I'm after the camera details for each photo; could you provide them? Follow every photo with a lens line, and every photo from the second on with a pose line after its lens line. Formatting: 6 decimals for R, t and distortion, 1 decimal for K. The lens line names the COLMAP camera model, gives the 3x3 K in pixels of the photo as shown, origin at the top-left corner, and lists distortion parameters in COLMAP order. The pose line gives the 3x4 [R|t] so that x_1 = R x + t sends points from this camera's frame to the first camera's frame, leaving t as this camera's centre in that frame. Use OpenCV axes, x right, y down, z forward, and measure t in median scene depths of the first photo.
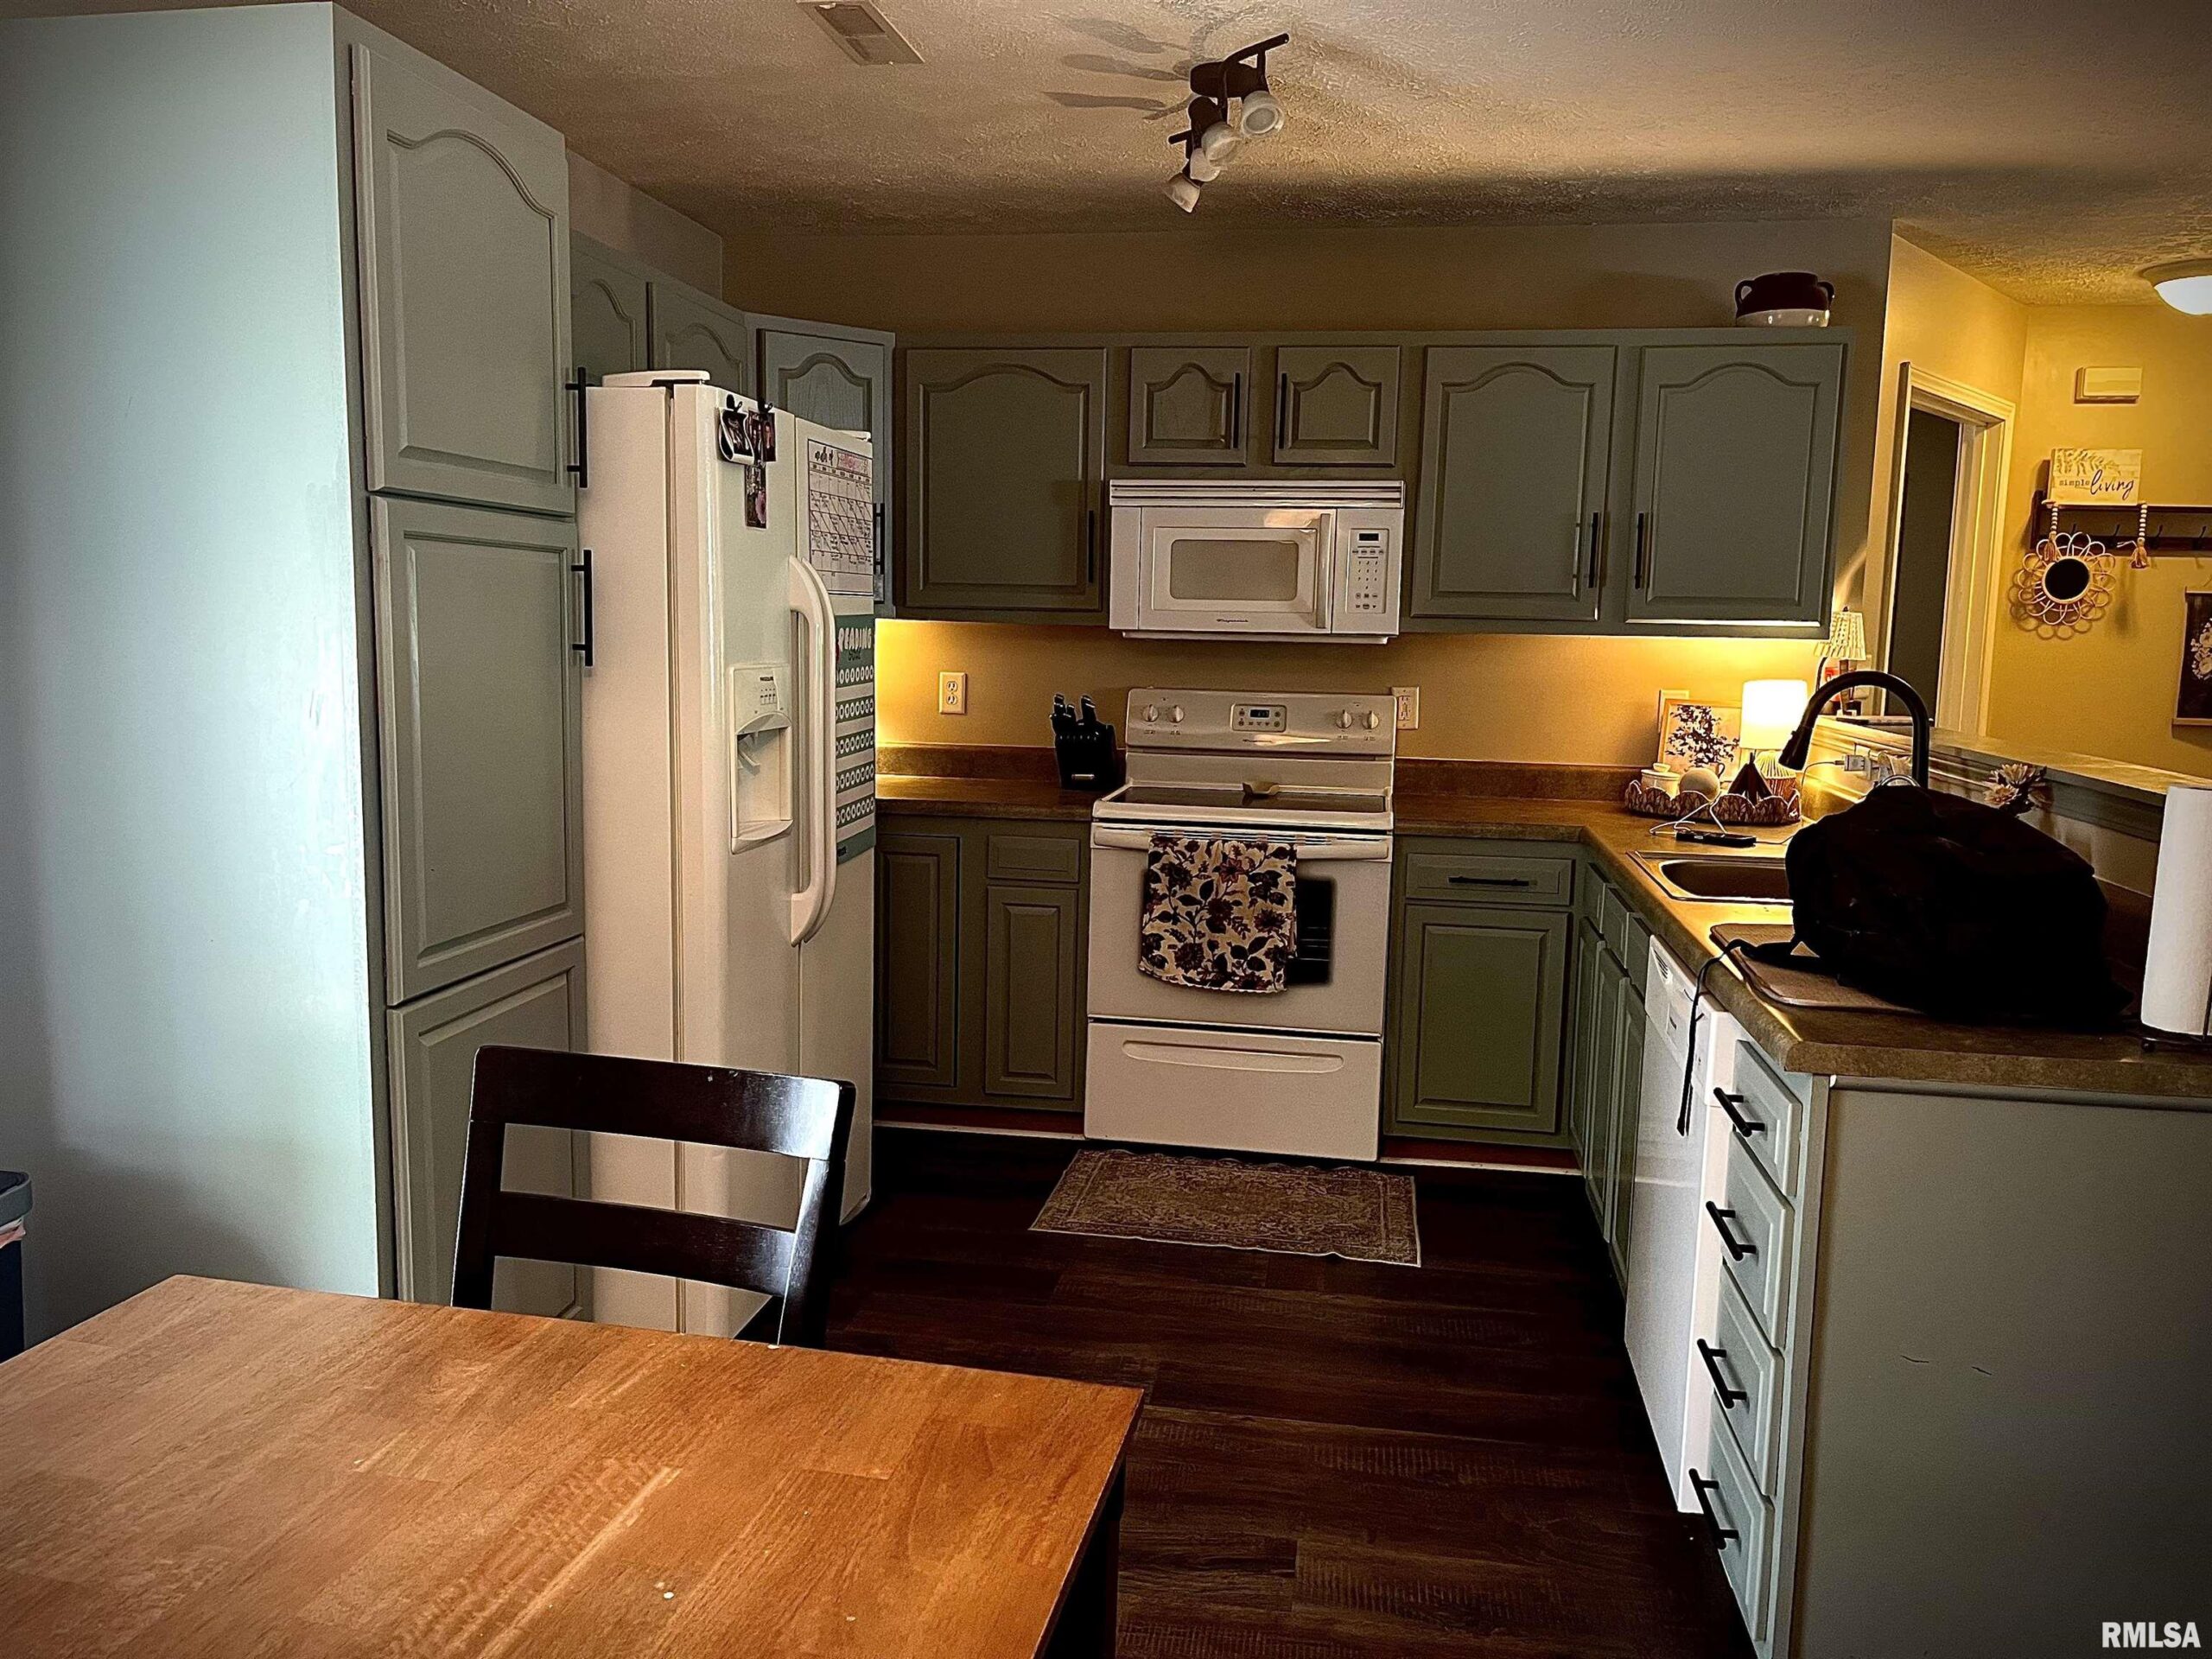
lens RADIAL K [[1659.8, 0, 1106.0], [0, 1659.8, 829.5], [0, 0, 1]] dist [0.089521, -0.111747]
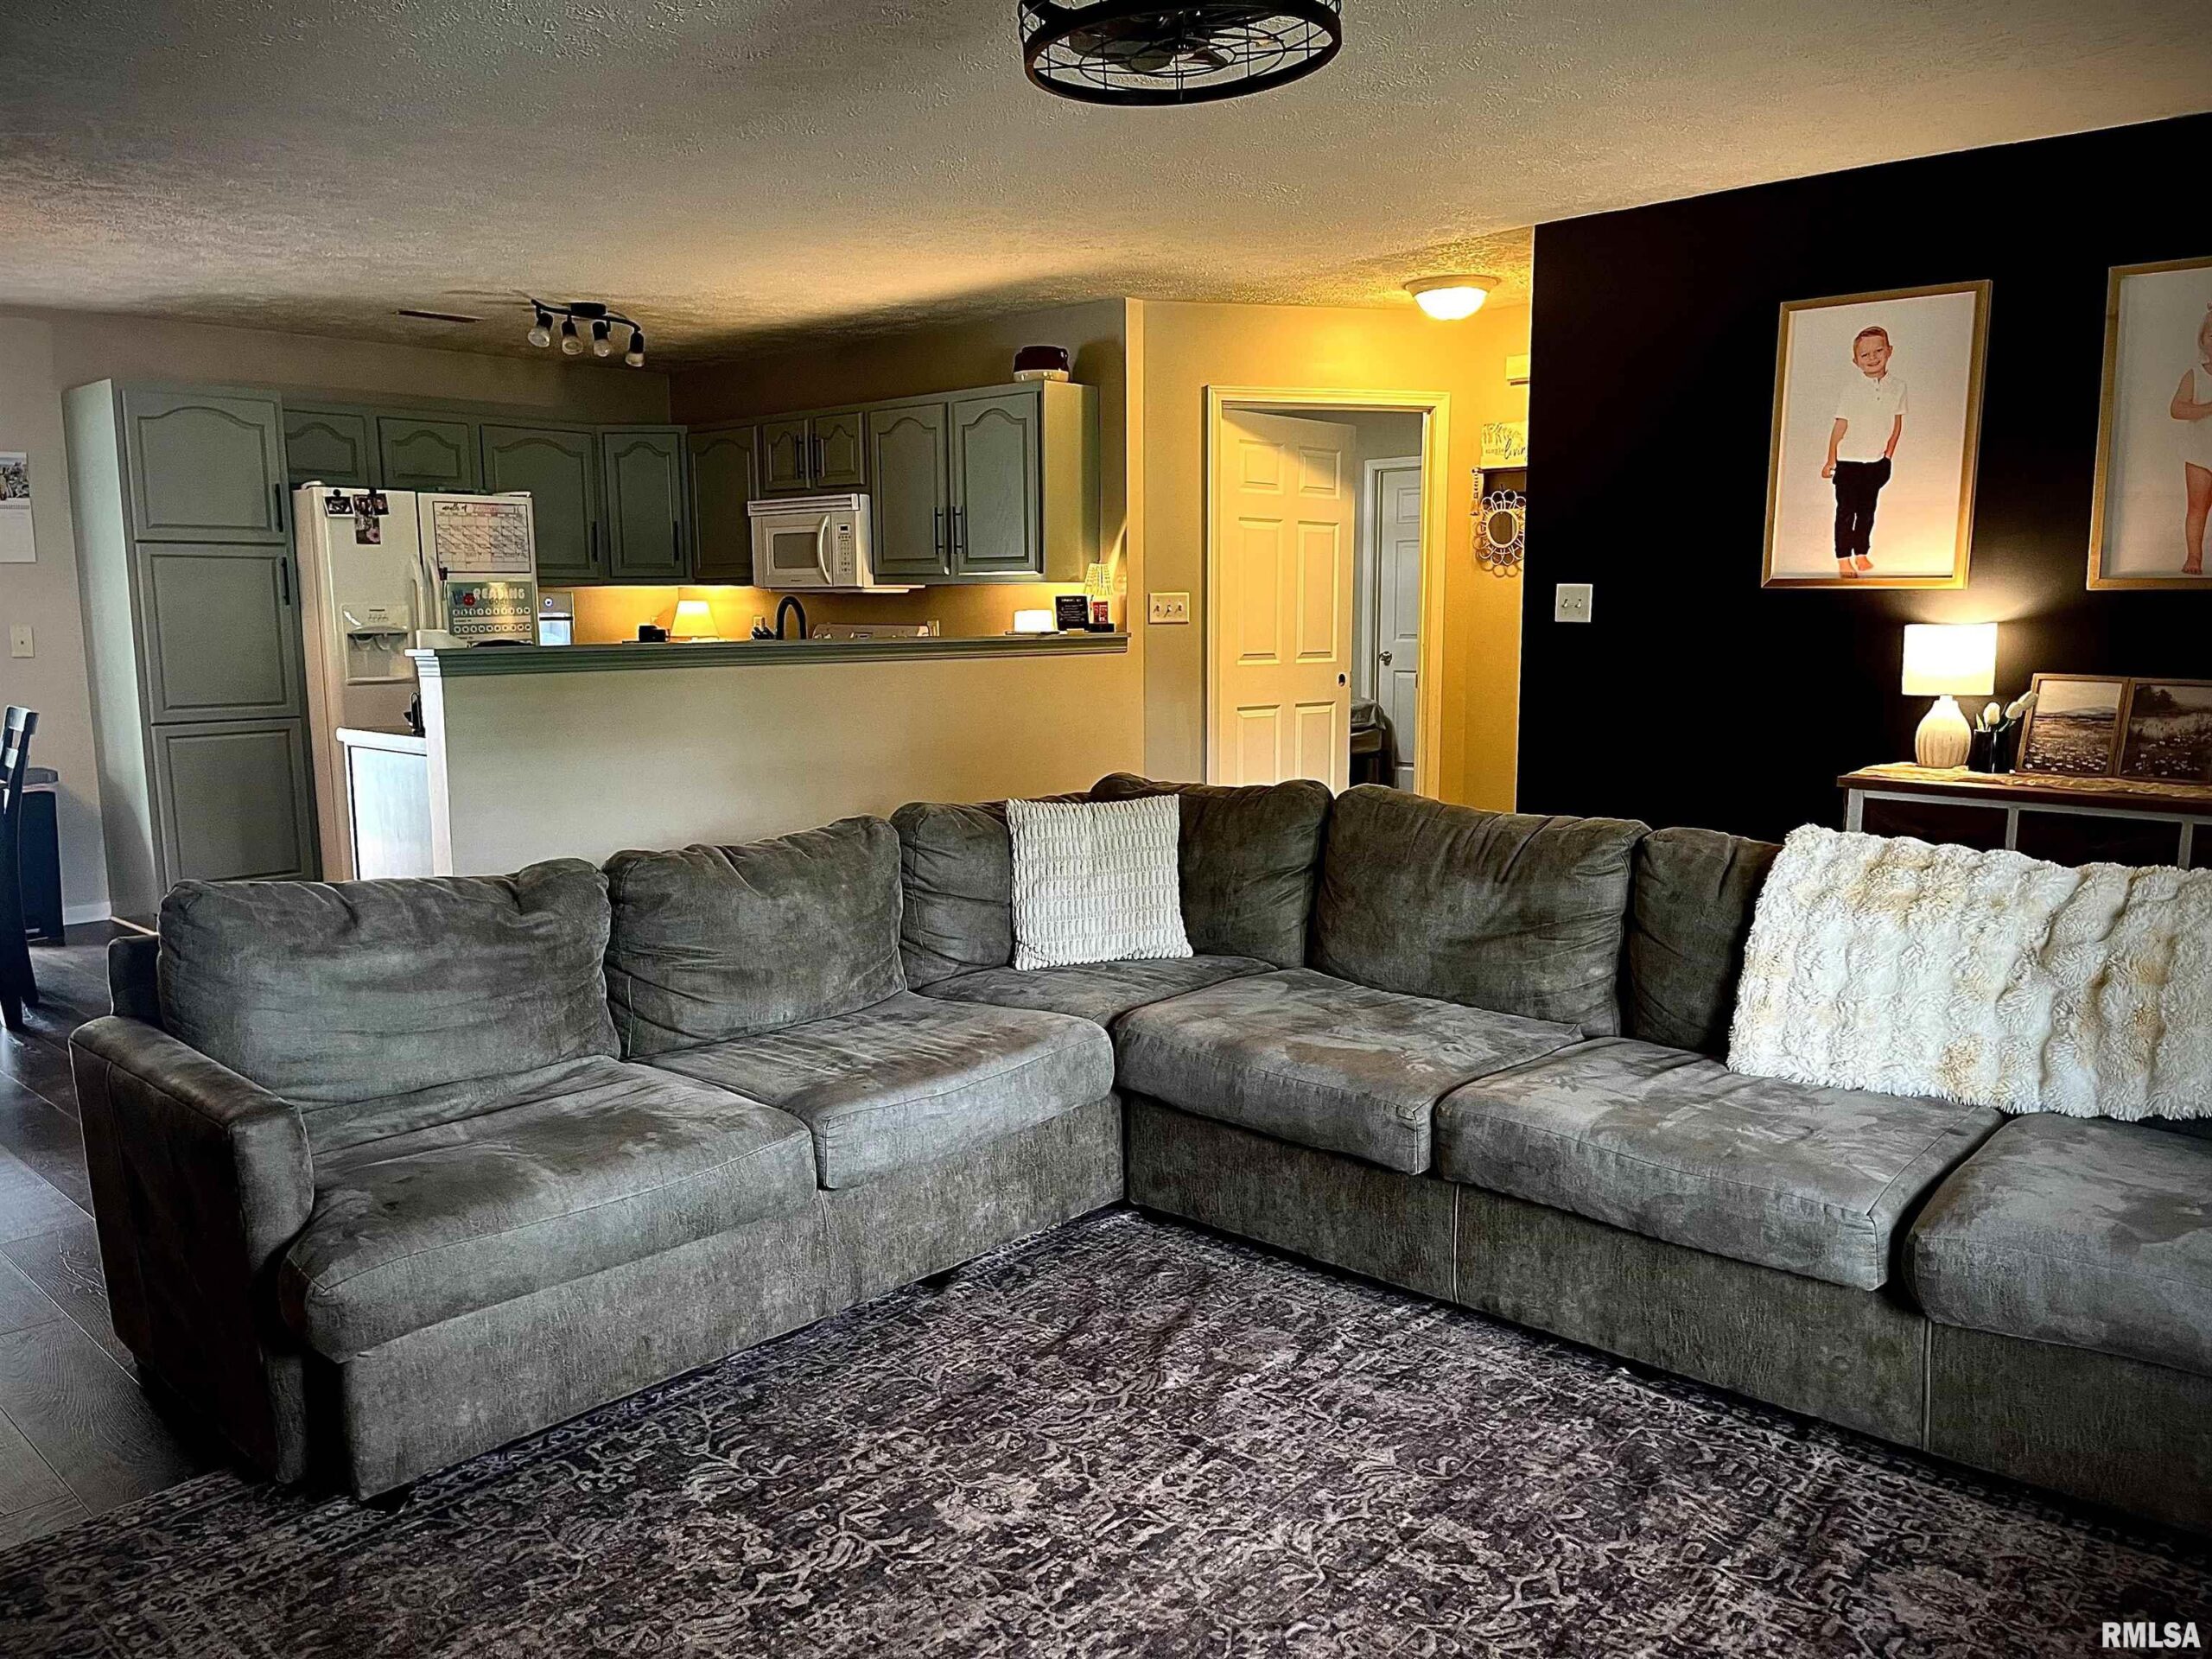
lens RADIAL K [[1659.8, 0, 1106.0], [0, 1659.8, 829.5], [0, 0, 1]] dist [0.089521, -0.111747]
pose [[0.832955, 0.045610, -0.551457, 1.921305], [-0.044050, 0.998900, 0.016083, 0.128950], [0.551584, 0.010895, 0.834048, -0.367221]]
